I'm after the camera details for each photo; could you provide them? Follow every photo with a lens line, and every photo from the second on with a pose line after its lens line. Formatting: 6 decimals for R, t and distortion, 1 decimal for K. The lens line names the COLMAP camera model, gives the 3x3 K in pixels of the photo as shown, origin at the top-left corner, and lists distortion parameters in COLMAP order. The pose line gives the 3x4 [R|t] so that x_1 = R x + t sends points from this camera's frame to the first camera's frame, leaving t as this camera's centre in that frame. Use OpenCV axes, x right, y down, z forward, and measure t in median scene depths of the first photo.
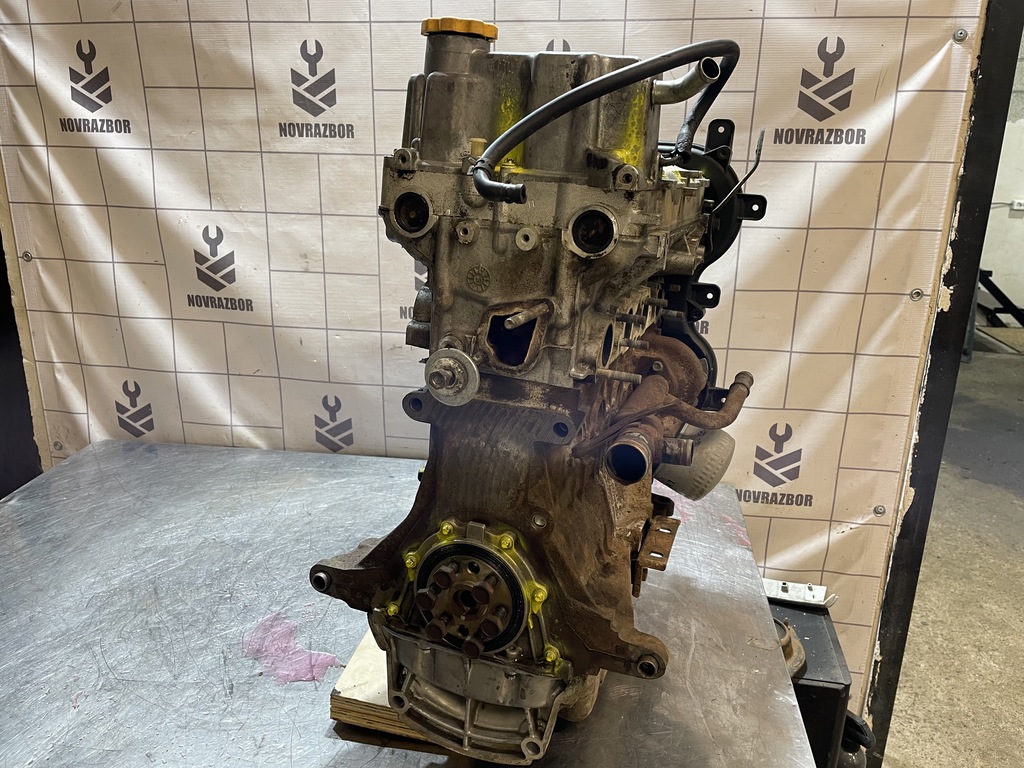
lens RADIAL K [[782.0, 0, 499.7], [0, 782.0, 373.8], [0, 0, 1]] dist [0.083453, -0.115205]
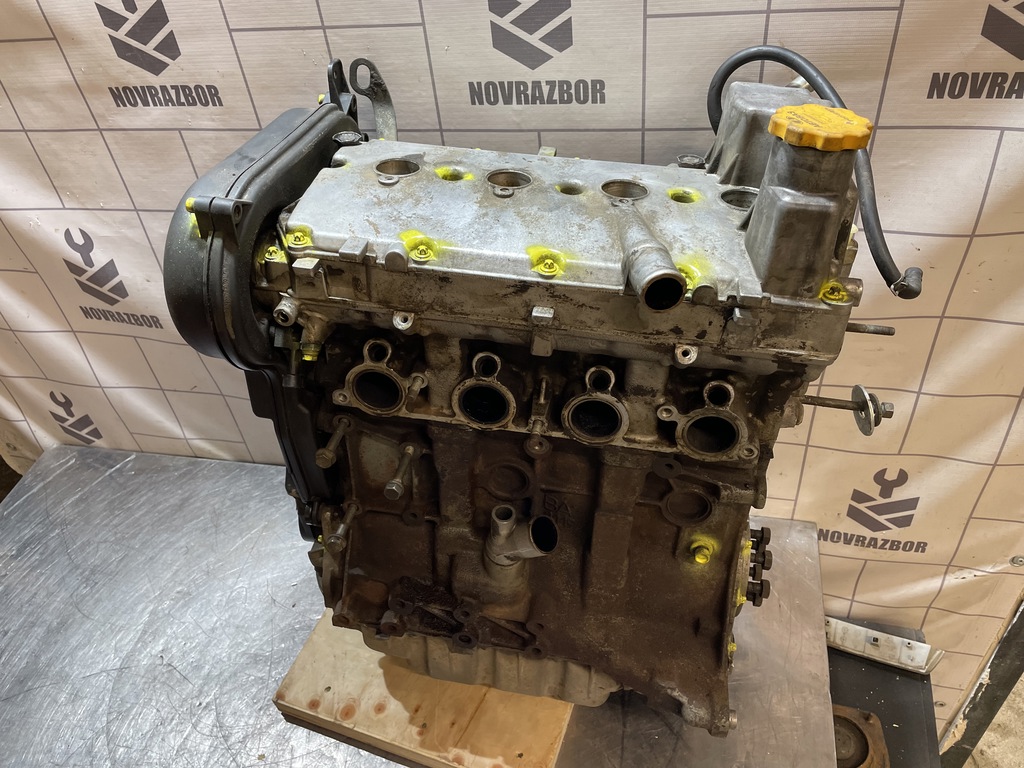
lens RADIAL K [[782.0, 0, 500.0], [0, 782.0, 371.4], [0, 0, 1]] dist [0.083453, -0.115205]
pose [[0.990445, -0.046334, -0.129890, 0.102672], [0.095238, 0.911006, 0.401245, -0.327127], [0.099740, -0.409782, 0.906714, 0.350227]]
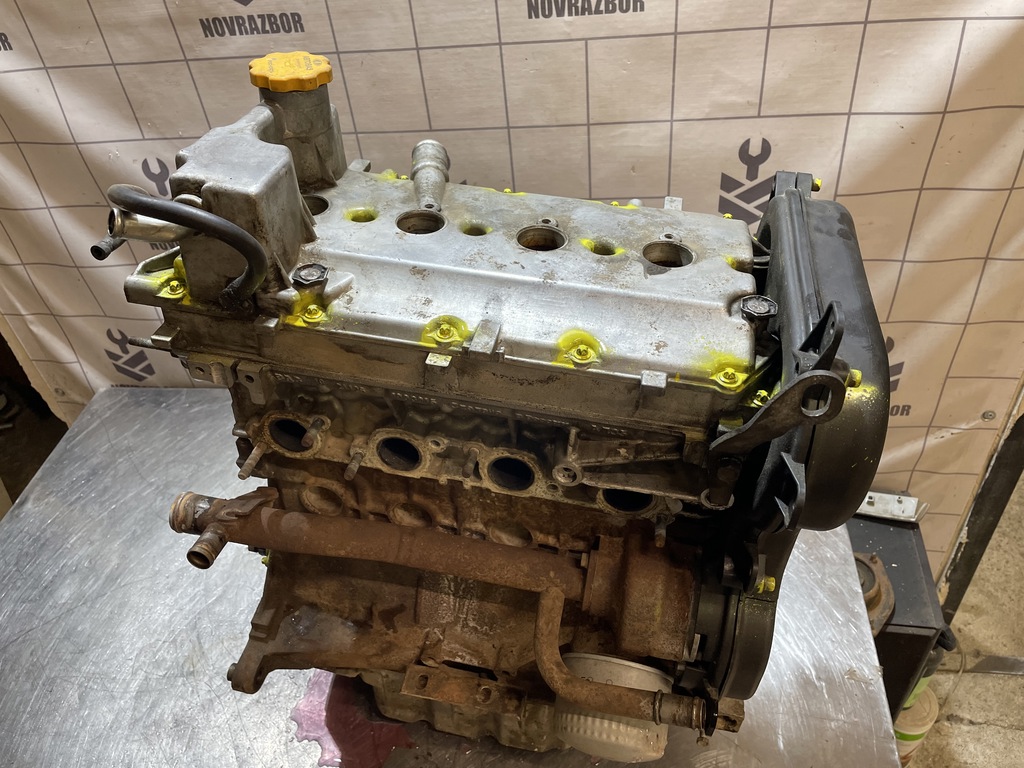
lens RADIAL K [[782.0, 0, 498.4], [0, 782.0, 369.3], [0, 0, 1]] dist [0.083453, -0.115205]
pose [[0.993269, -0.096610, -0.063892, 0.007364], [0.113908, 0.914746, 0.387641, -0.267867], [0.020995, -0.392310, 0.919594, 0.209342]]
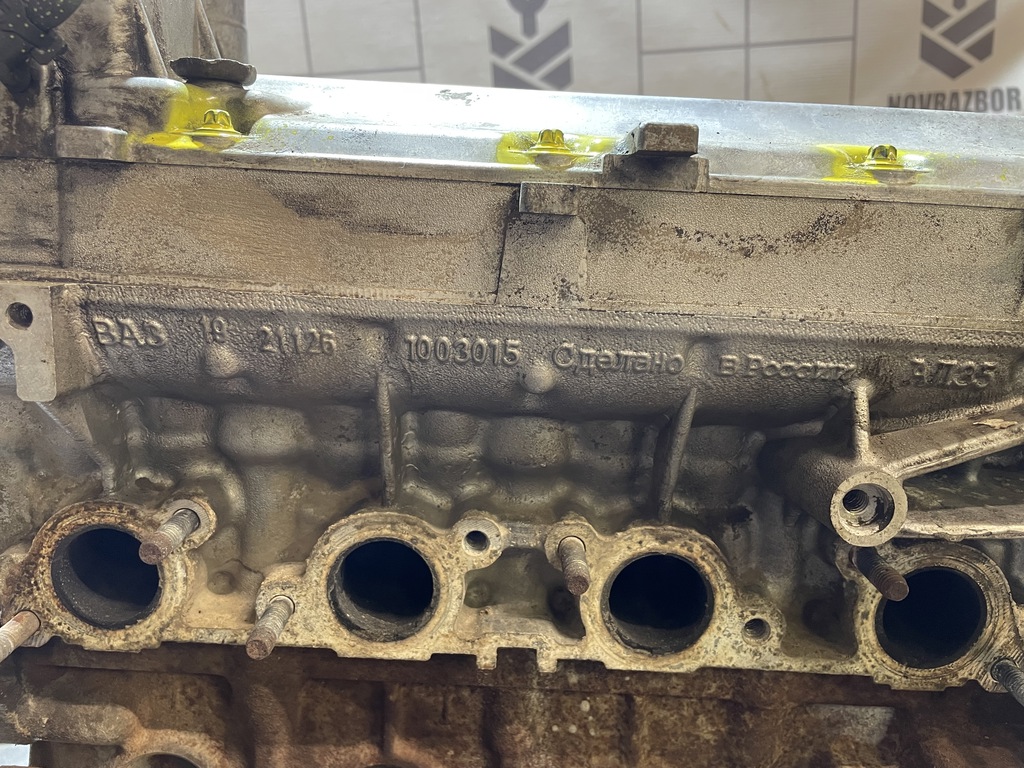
lens RADIAL K [[782.0, 0, 498.3], [0, 782.0, 367.1], [0, 0, 1]] dist [0.083453, -0.115205]
pose [[0.972765, -0.129506, 0.192243, -0.085847], [0.144250, 0.987422, -0.064735, -0.090700], [-0.181442, 0.090703, 0.979210, 0.409411]]
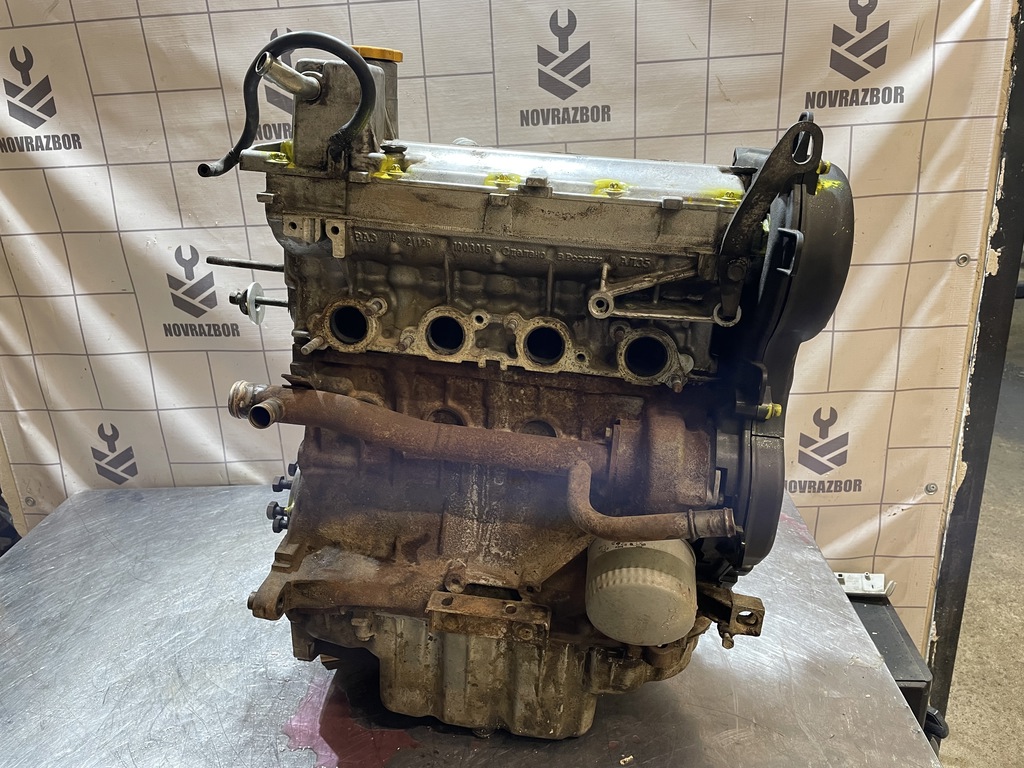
lens RADIAL K [[782.0, 0, 492.9], [0, 782.0, 372.1], [0, 0, 1]] dist [0.083453, -0.115205]
pose [[0.994235, -0.091269, 0.056266, -0.083136], [0.089523, 0.995444, 0.032810, -0.044241], [-0.059004, -0.027583, 0.997877, 0.085244]]
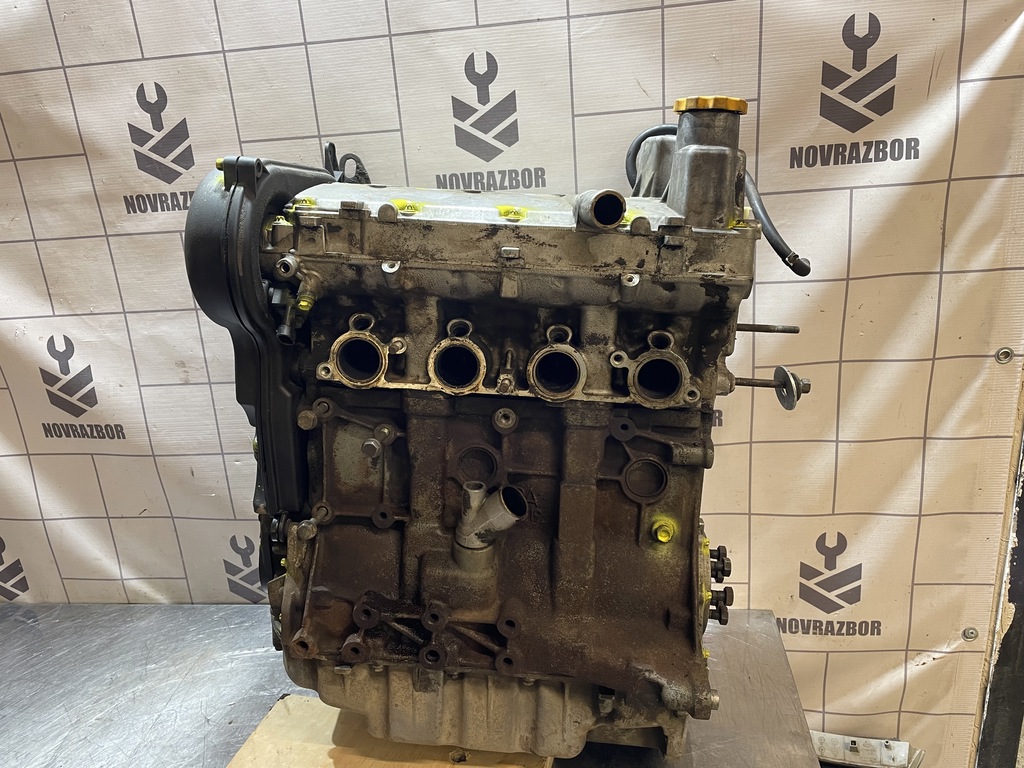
lens RADIAL K [[782.0, 0, 502.9], [0, 782.0, 373.7], [0, 0, 1]] dist [0.083453, -0.115205]
pose [[0.995550, -0.093868, -0.008249, 0.066238], [0.093975, 0.995479, 0.013765, -0.123971], [0.006920, -0.014479, 0.999871, 0.245382]]
